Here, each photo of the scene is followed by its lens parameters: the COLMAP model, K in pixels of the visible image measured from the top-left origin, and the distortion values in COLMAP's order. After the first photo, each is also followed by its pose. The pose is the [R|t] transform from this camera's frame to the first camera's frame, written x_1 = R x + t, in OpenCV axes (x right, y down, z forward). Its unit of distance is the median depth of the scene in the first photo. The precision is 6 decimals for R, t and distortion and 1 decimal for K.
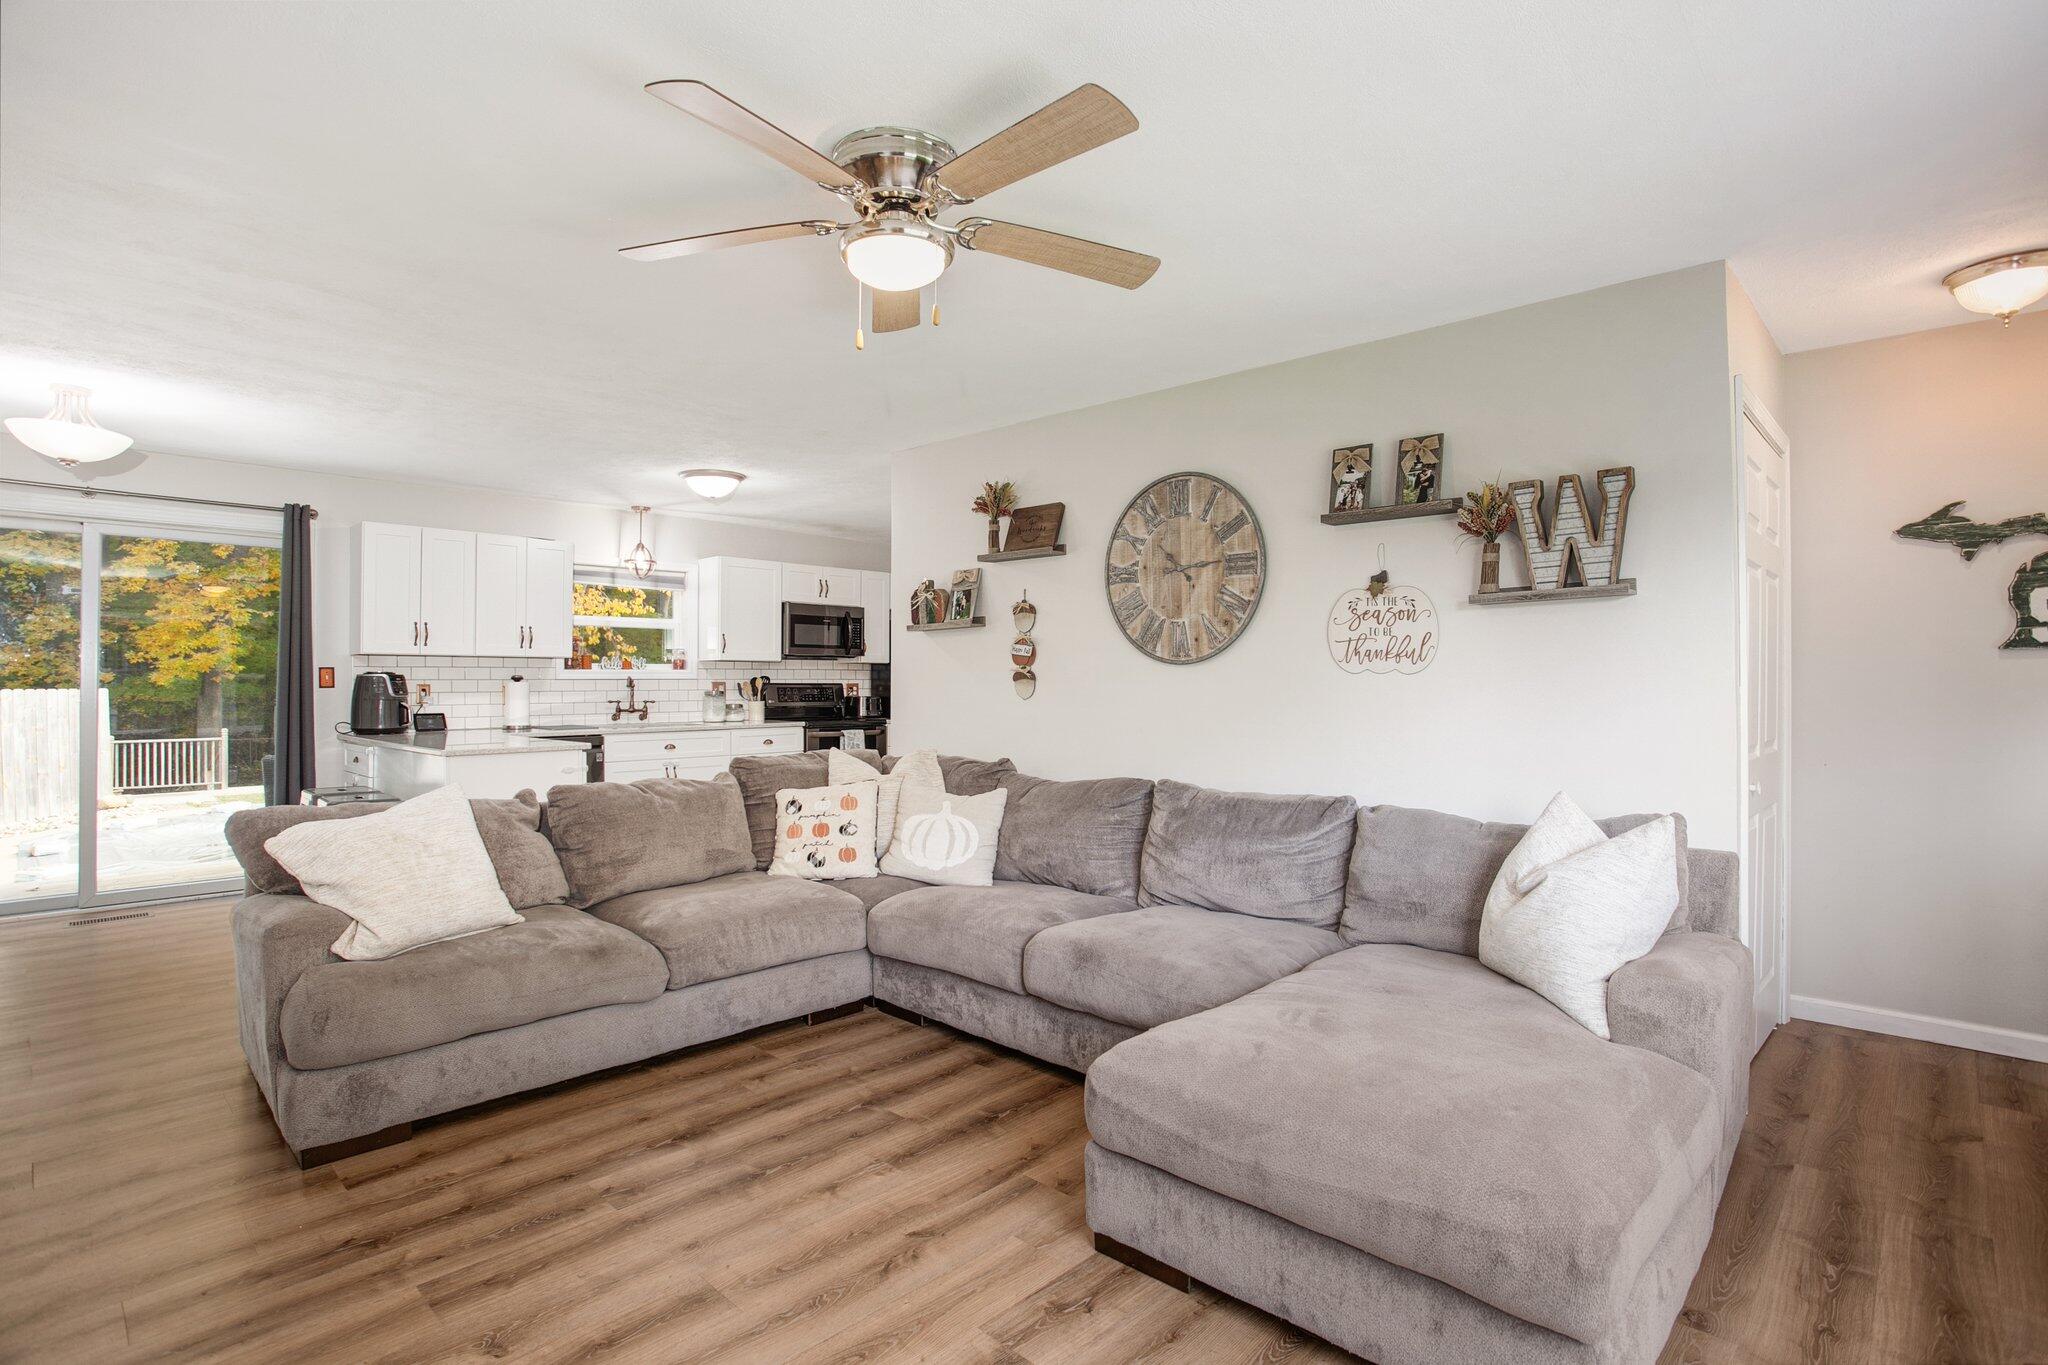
lens RADIAL K [[1020.1, 0, 1031.8], [0, 1020.1, 679.5], [0, 0, 1]] dist [-0.078569, 0.039420]
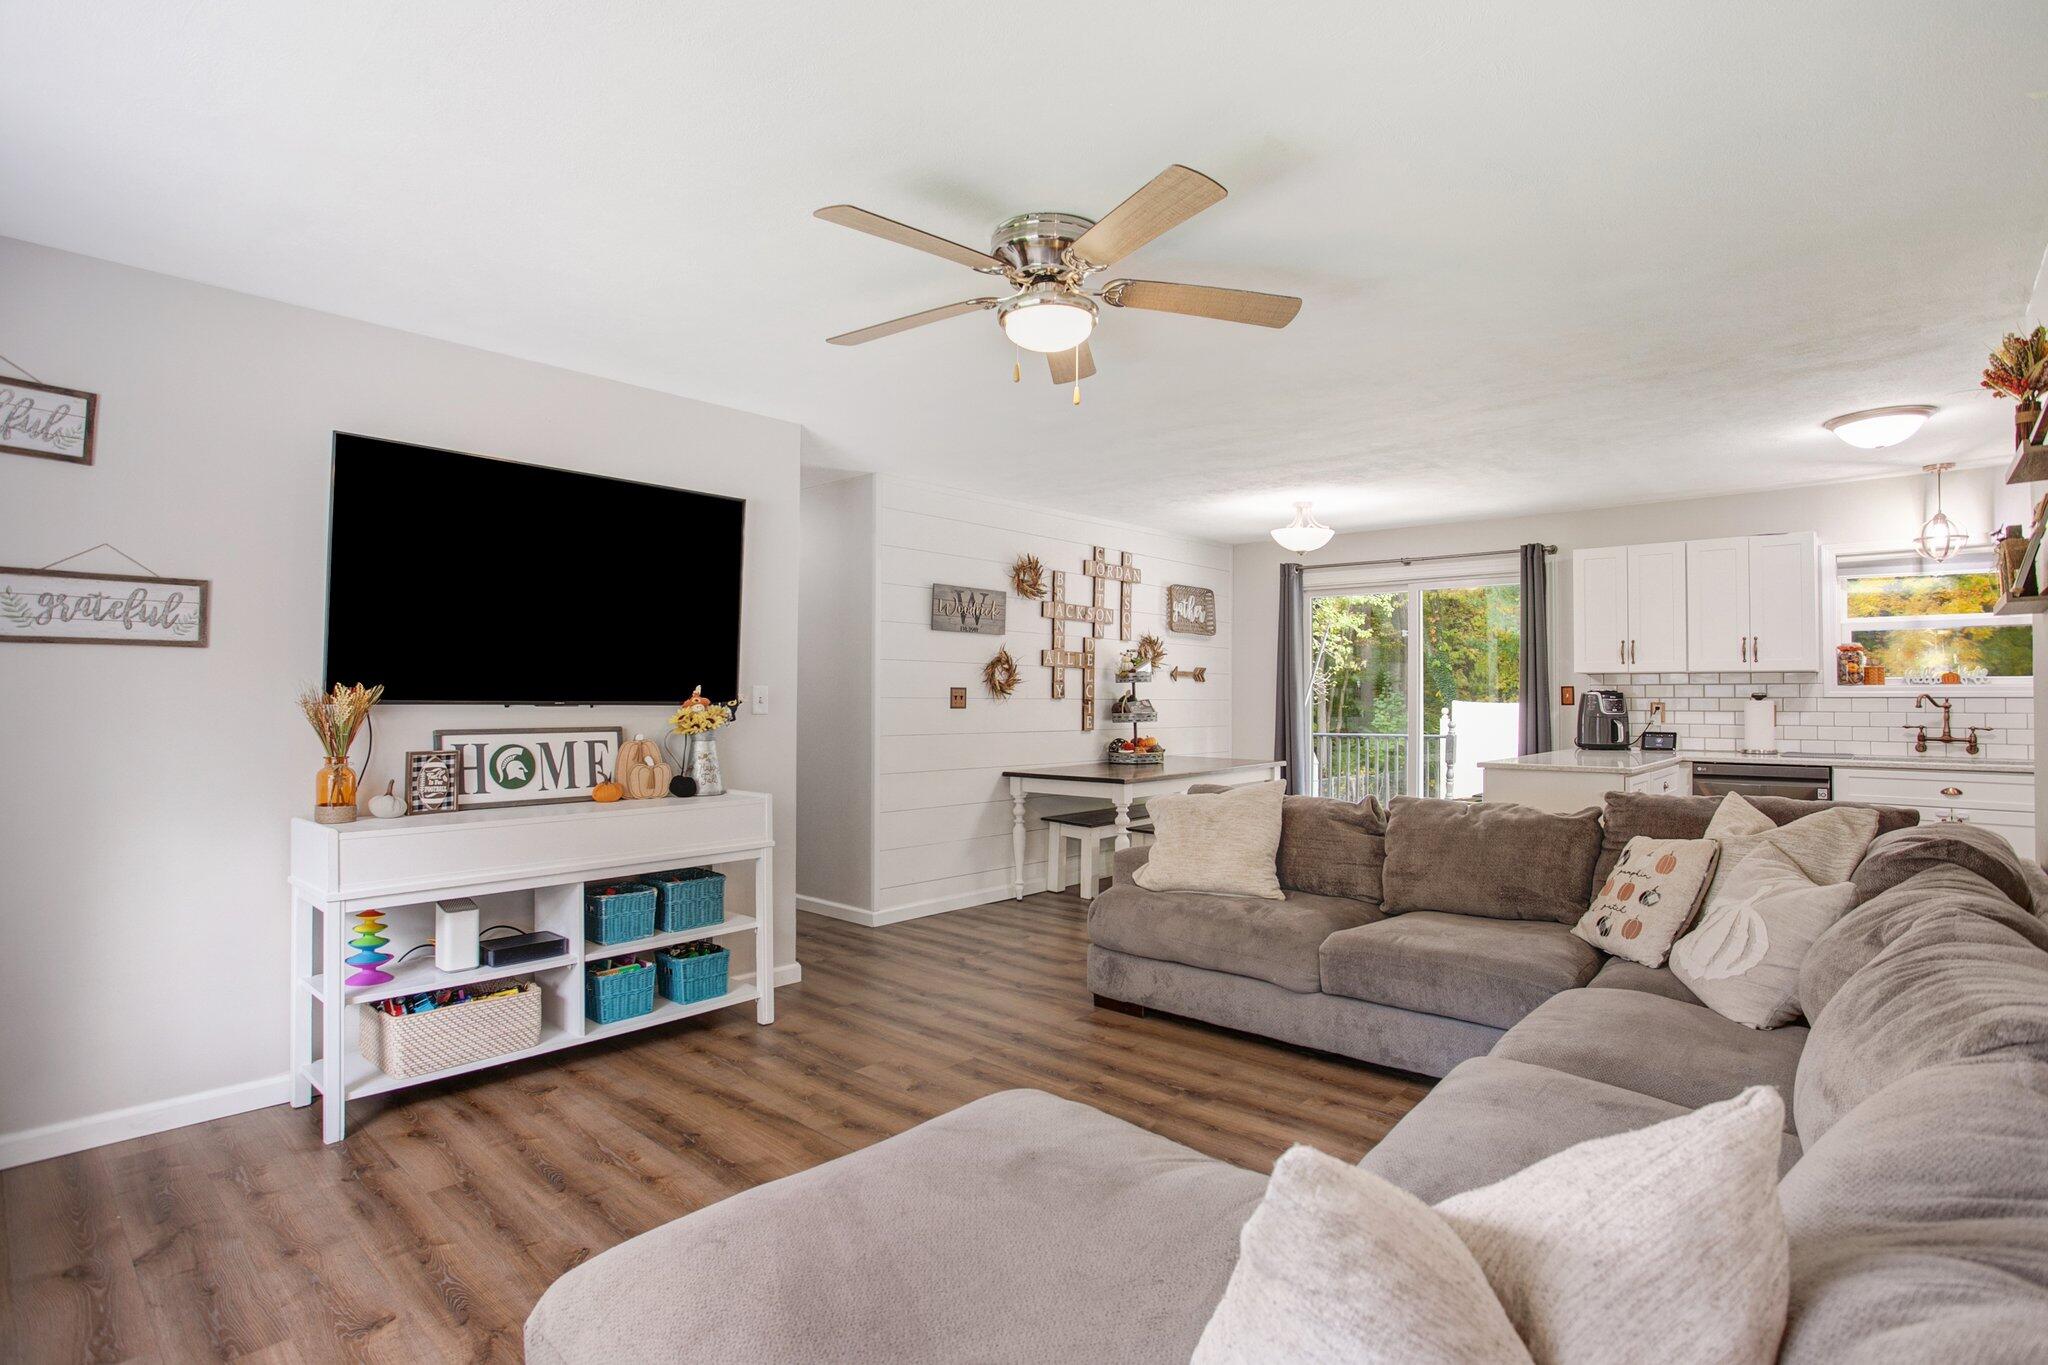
lens RADIAL K [[1010.3, 0, 1012.5], [0, 1010.3, 696.2], [0, 0, 1]] dist [-0.069964, 0.029824]
pose [[0.013602, 0.000773, -0.999907, 0.366238], [-0.001689, 0.999998, 0.000750, -0.000893], [0.999906, 0.001679, 0.013603, 0.352830]]
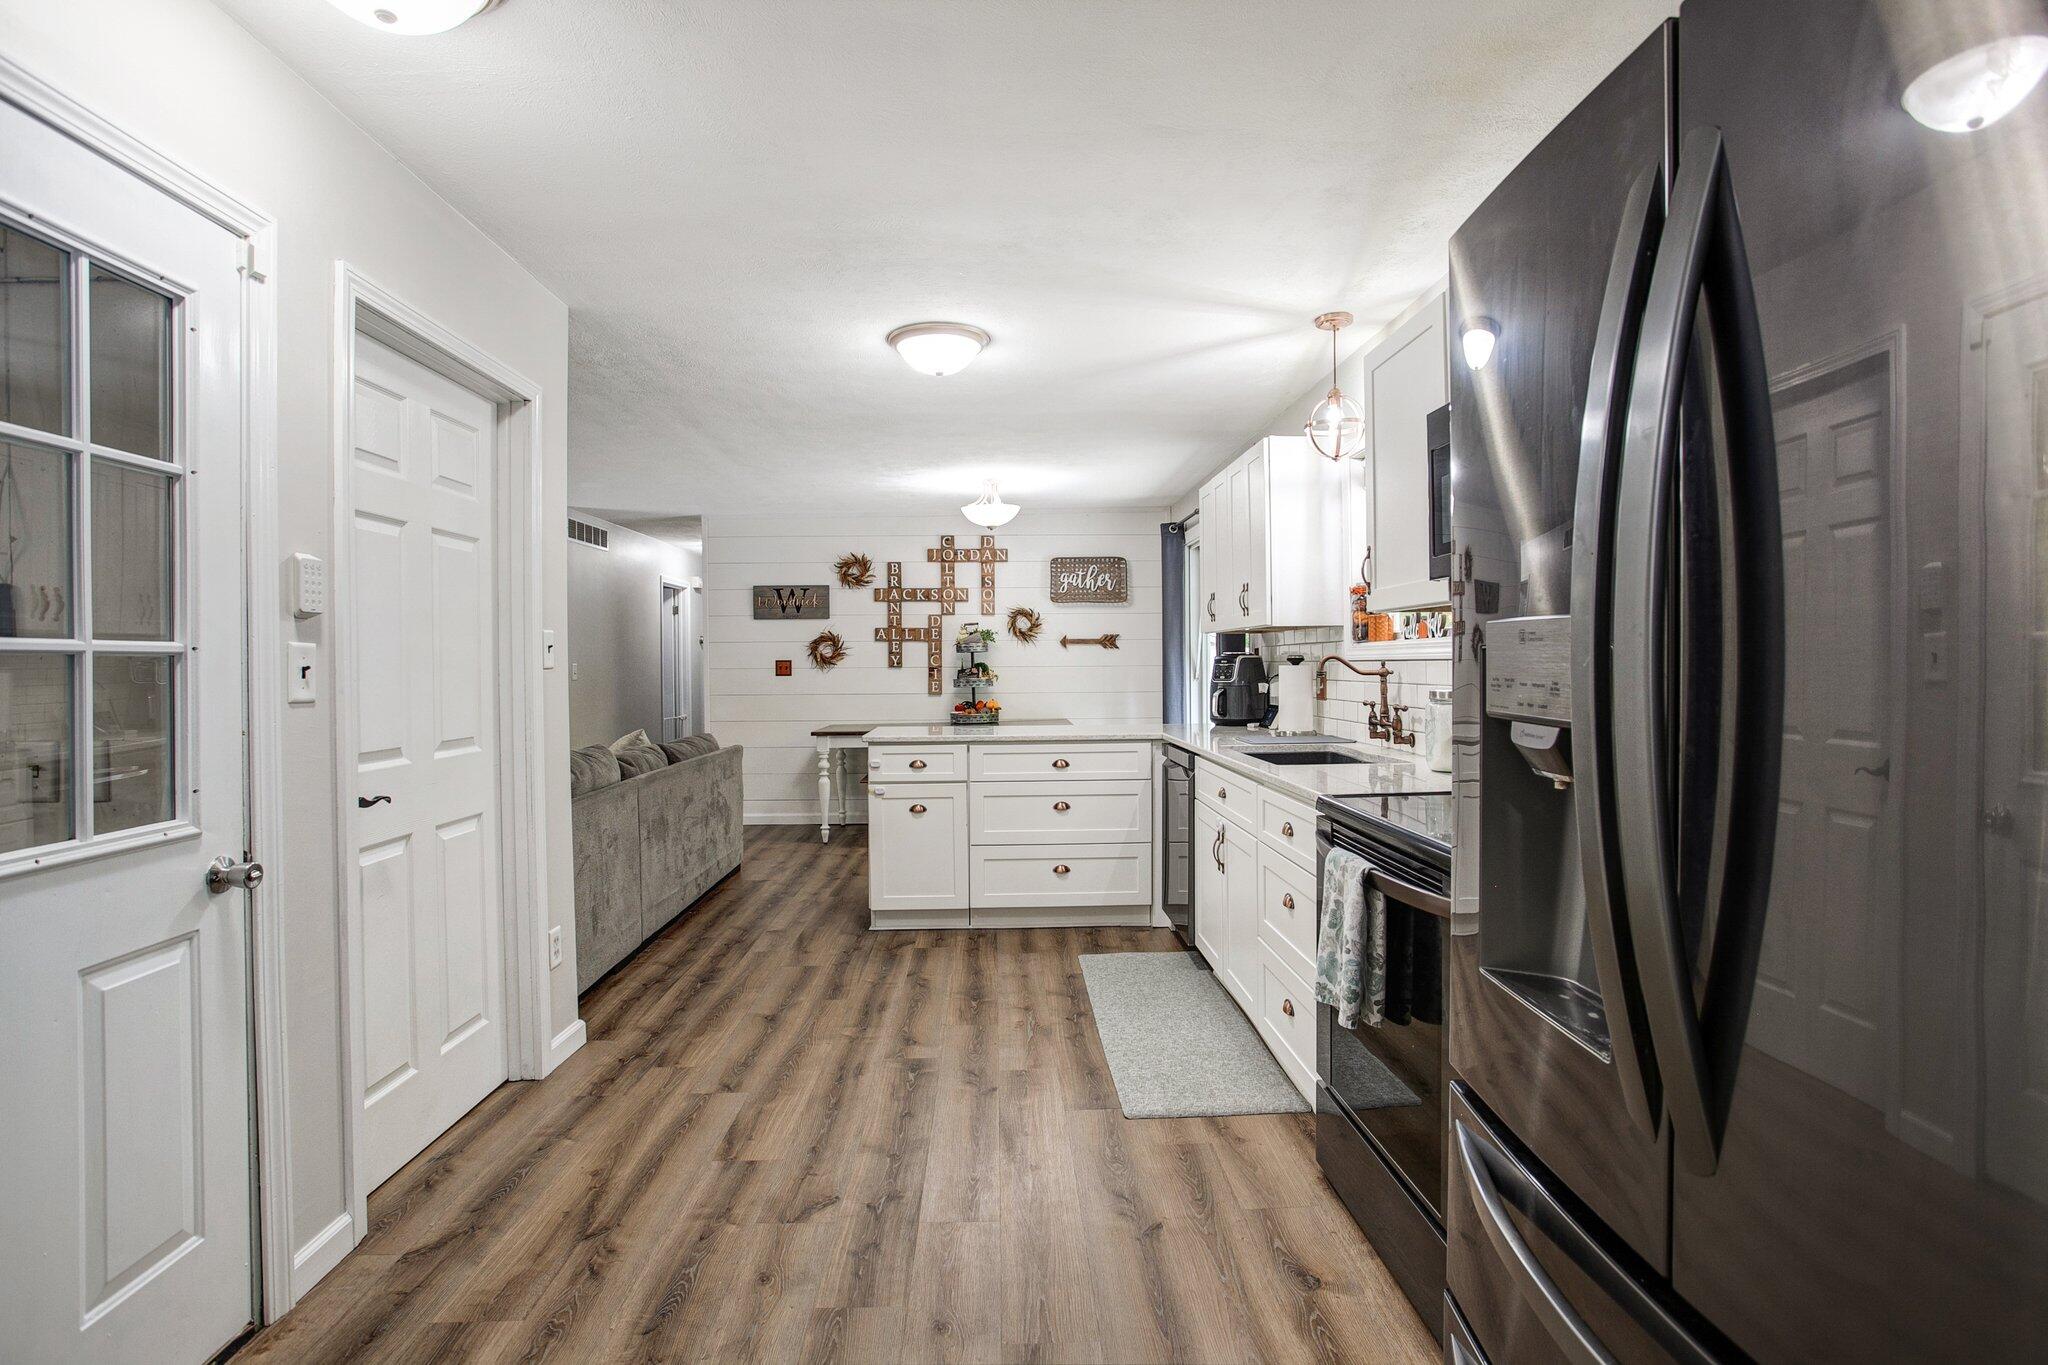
lens RADIAL K [[970.2, 0, 1030.1], [0, 970.2, 657.0], [0, 0, 1]] dist [-0.055610, 0.000217]
pose [[-0.694232, 0.006131, -0.719725, 0.068174], [0.014211, 0.999886, -0.005191, -0.001960], [0.719611, -0.013832, -0.694240, 1.413624]]
